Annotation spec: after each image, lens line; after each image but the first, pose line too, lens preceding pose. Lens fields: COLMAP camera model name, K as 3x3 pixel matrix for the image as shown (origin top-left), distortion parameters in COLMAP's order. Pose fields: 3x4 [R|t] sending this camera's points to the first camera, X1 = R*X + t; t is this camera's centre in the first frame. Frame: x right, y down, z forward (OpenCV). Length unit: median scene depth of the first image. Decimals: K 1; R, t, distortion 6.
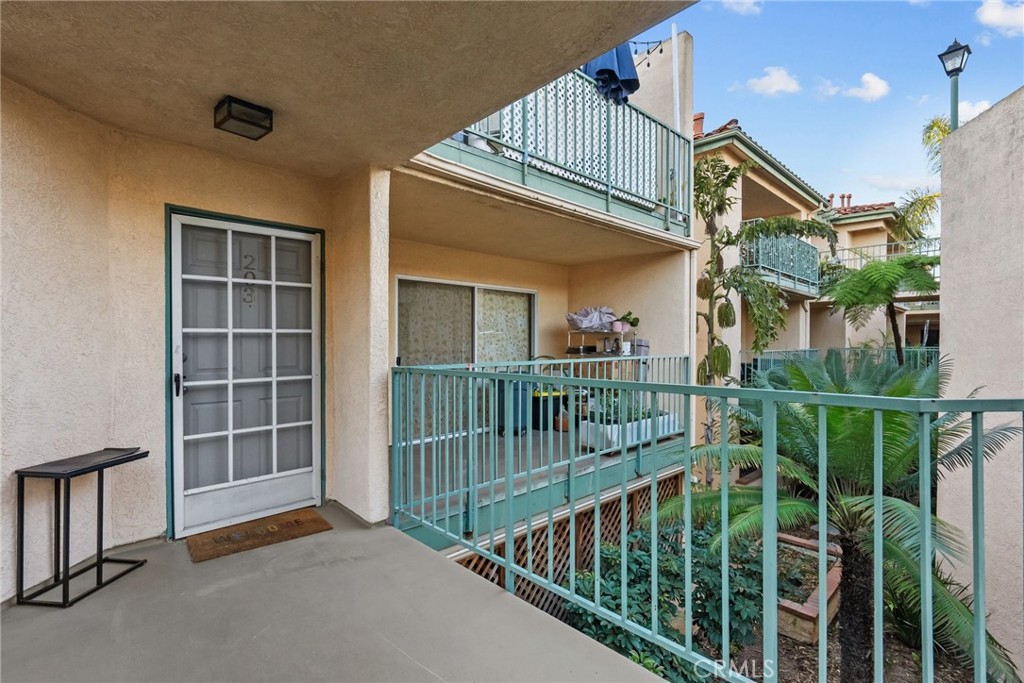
lens RADIAL K [[472.6, 0, 524.3], [0, 472.6, 352.0], [0, 0, 1]] dist [-0.001351, 0.000784]
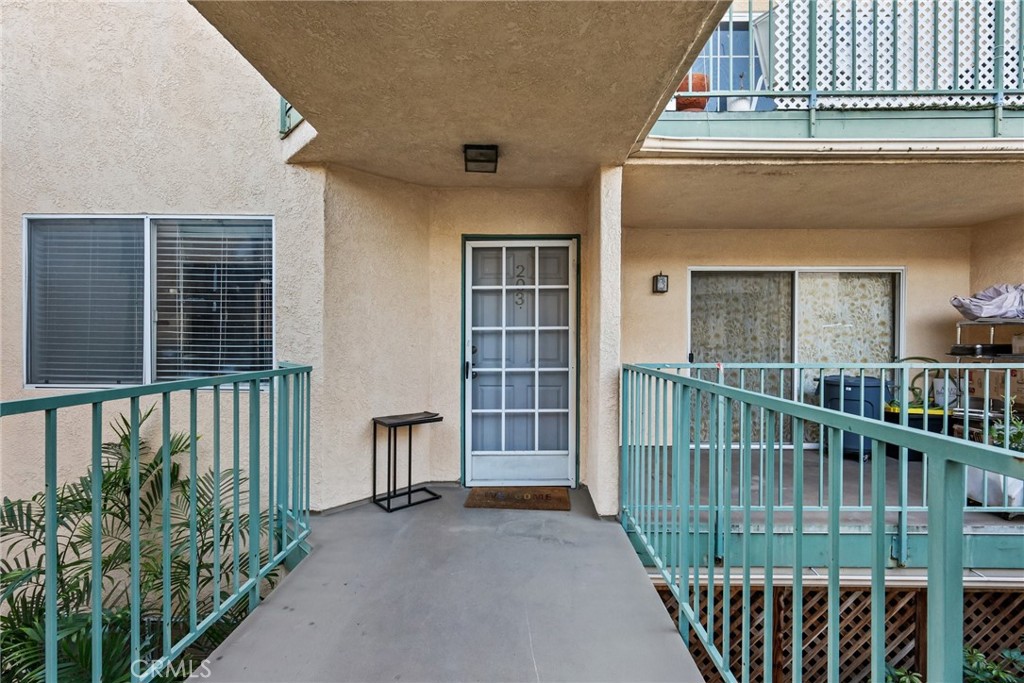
lens RADIAL K [[473.0, 0, 511.9], [0, 473.0, 343.2], [0, 0, 1]] dist [-0.002552, 0.000831]
pose [[0.708086, 0.011332, -0.706036, 0.242238], [-0.016515, 0.999863, -0.000515, -0.006022], [0.705933, 0.012025, 0.708176, 0.126071]]
